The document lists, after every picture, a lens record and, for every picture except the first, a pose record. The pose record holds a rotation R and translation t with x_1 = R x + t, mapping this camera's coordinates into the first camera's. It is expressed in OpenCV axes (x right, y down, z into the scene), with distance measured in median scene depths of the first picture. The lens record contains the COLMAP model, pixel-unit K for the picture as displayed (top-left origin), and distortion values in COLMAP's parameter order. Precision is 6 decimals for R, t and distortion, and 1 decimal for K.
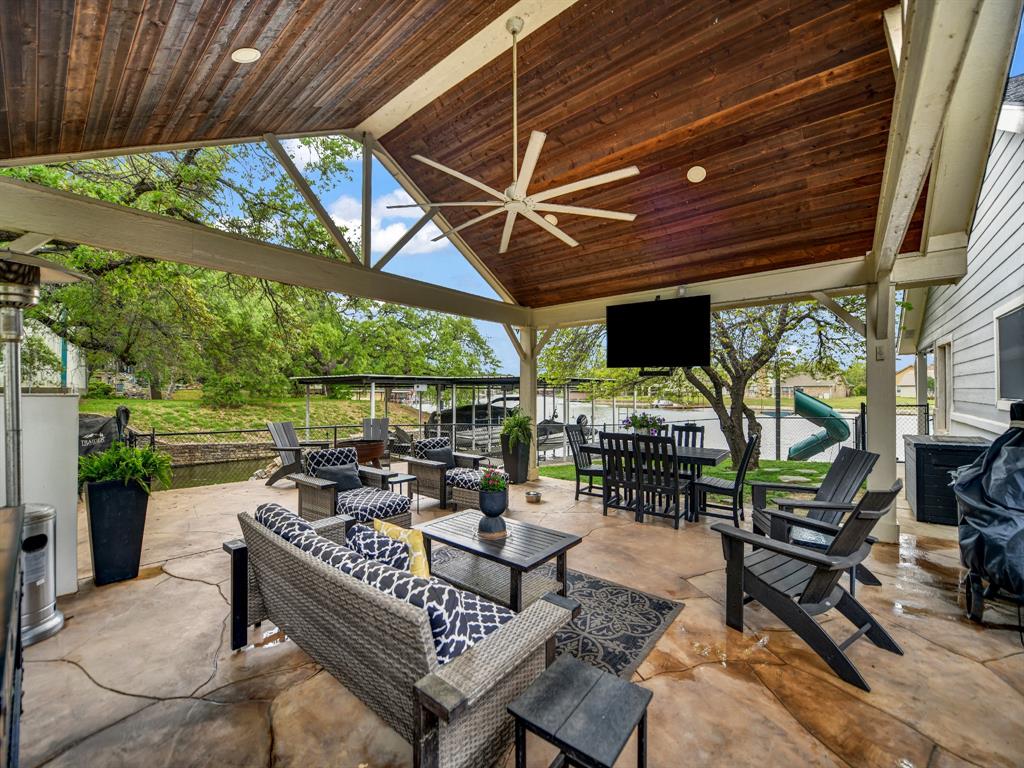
lens RADIAL K [[412.4, 0, 507.9], [0, 412.4, 384.6], [0, 0, 1]] dist [-0.000972, 0.000291]
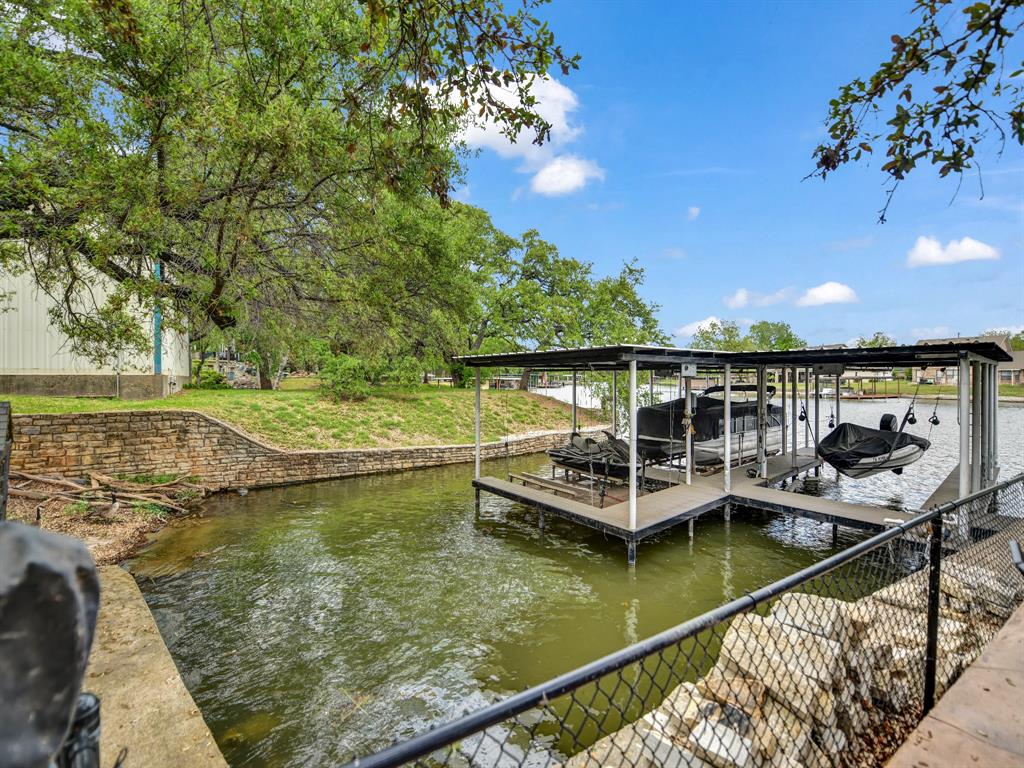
lens RADIAL K [[412.4, 0, 515.0], [0, 412.4, 378.6], [0, 0, 1]] dist [-0.000972, 0.000291]
pose [[0.987413, -0.004666, -0.158095, -0.280423], [0.007126, 0.999862, 0.014997, 0.007003], [0.158003, -0.015935, 0.987310, 0.321551]]
